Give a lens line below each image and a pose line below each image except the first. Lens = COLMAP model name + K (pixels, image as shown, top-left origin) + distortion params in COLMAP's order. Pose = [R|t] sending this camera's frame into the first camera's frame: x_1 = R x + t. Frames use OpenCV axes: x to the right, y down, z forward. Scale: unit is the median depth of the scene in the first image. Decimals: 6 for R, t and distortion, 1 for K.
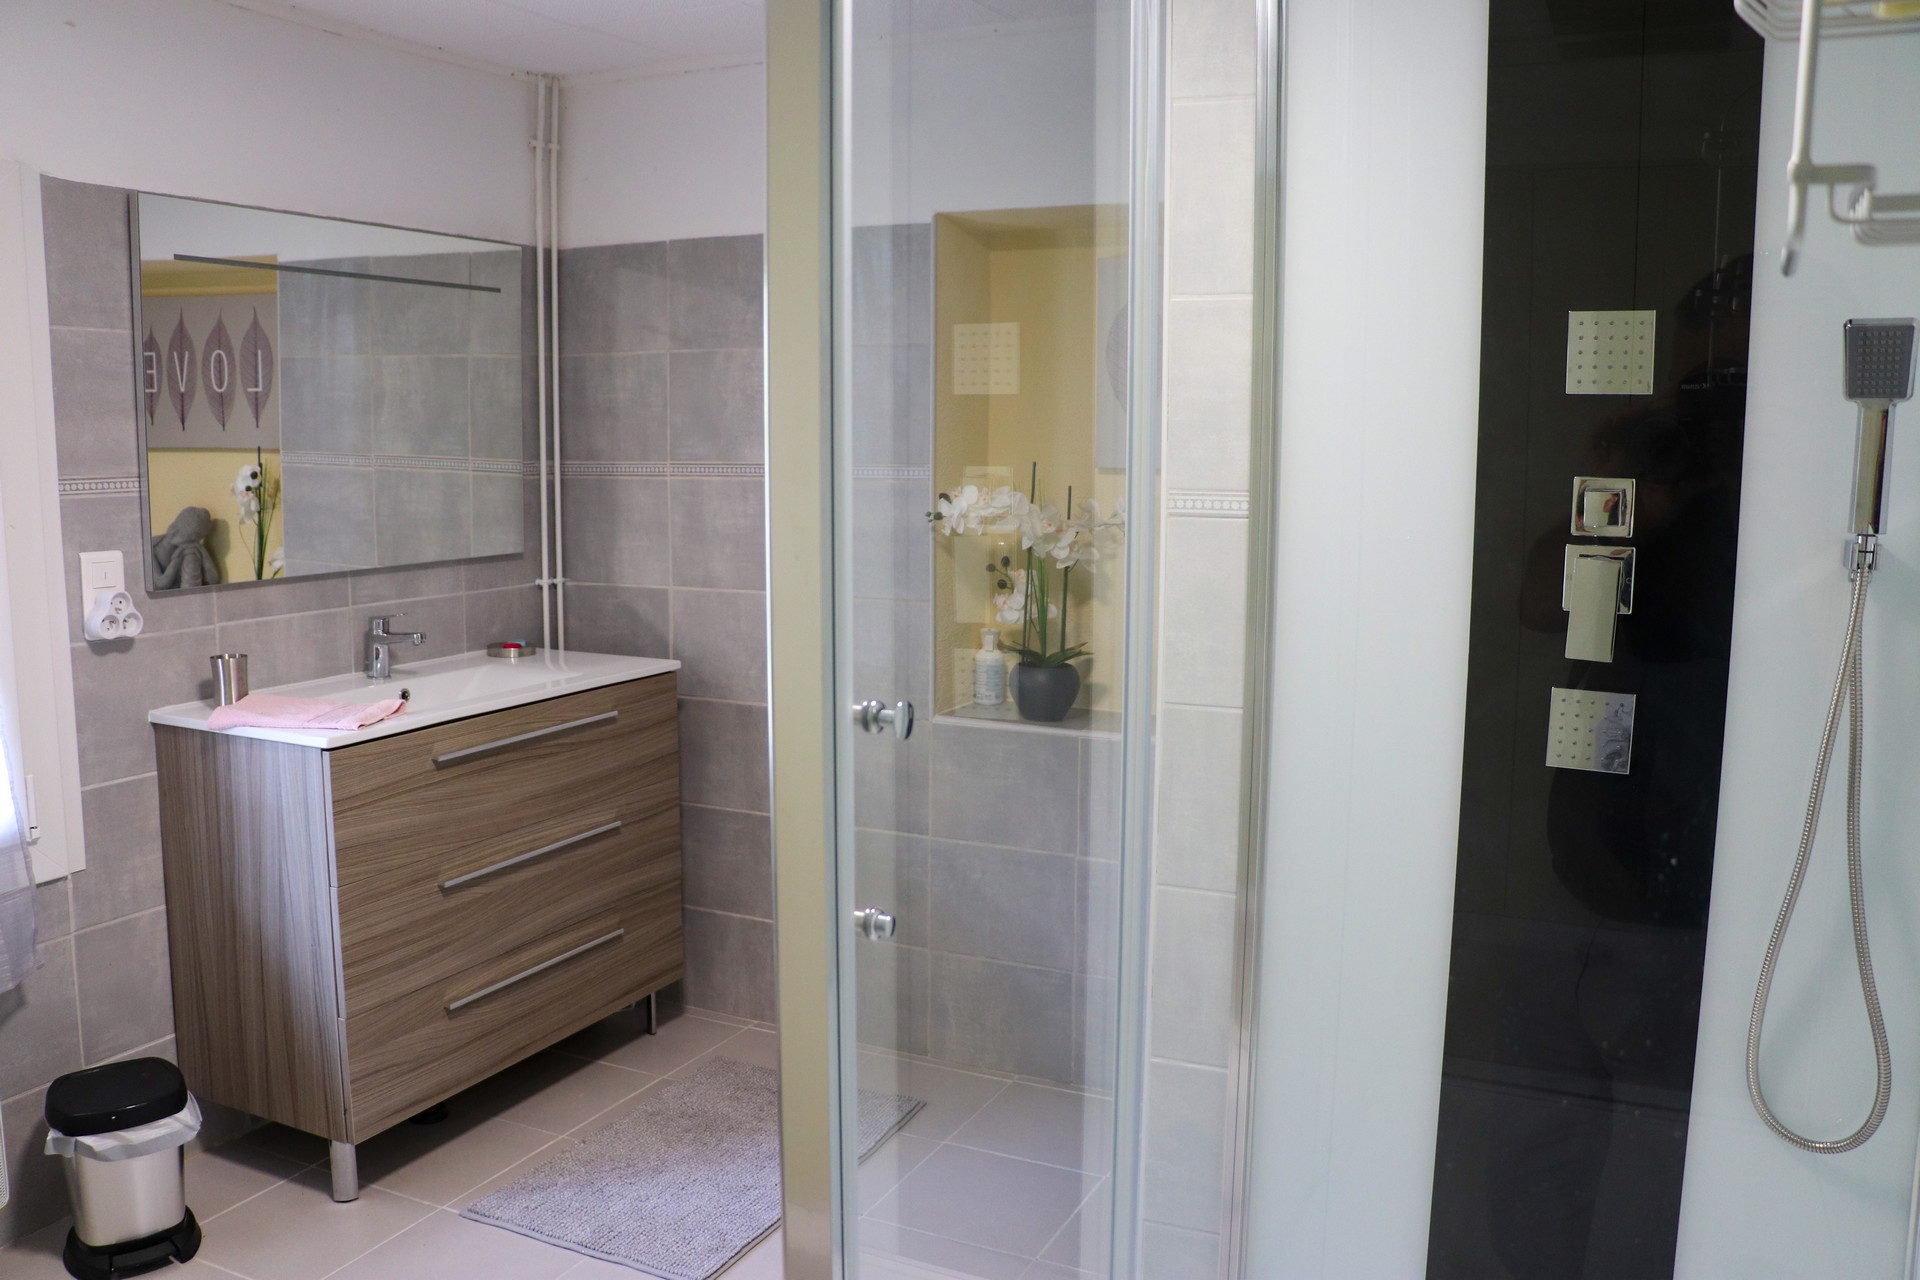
lens RADIAL K [[1583.6, 0, 945.1], [0, 1583.6, 626.9], [0, 0, 1]] dist [-0.186620, 0.154783]
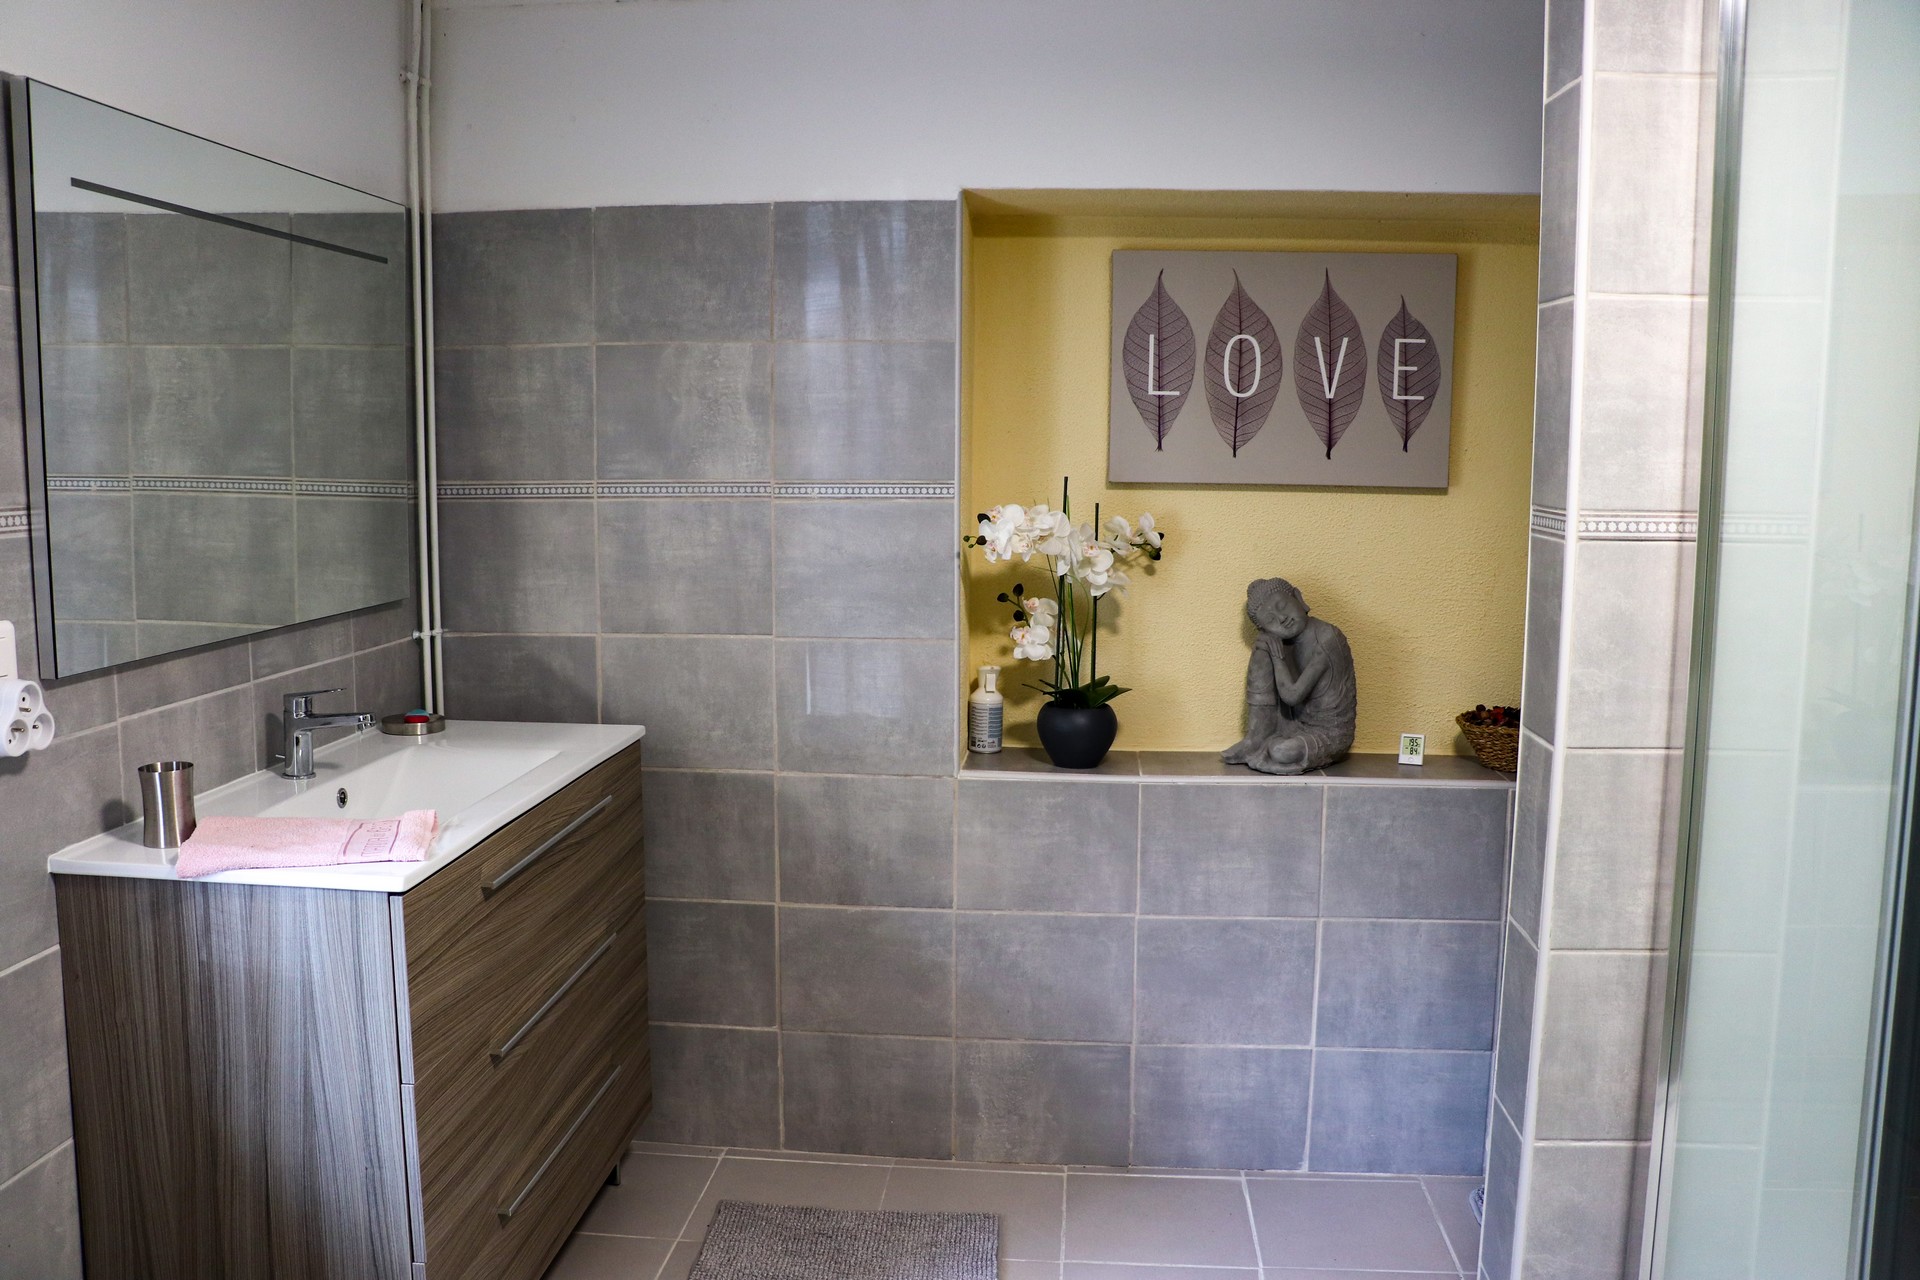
lens RADIAL K [[1583.6, 0, 951.7], [0, 1583.6, 629.4], [0, 0, 1]] dist [-0.186620, 0.154783]
pose [[0.933354, -0.043133, 0.356356, -0.316576], [0.044964, 0.998984, 0.003147, -0.024138], [-0.356129, 0.013085, 0.934345, 0.193275]]
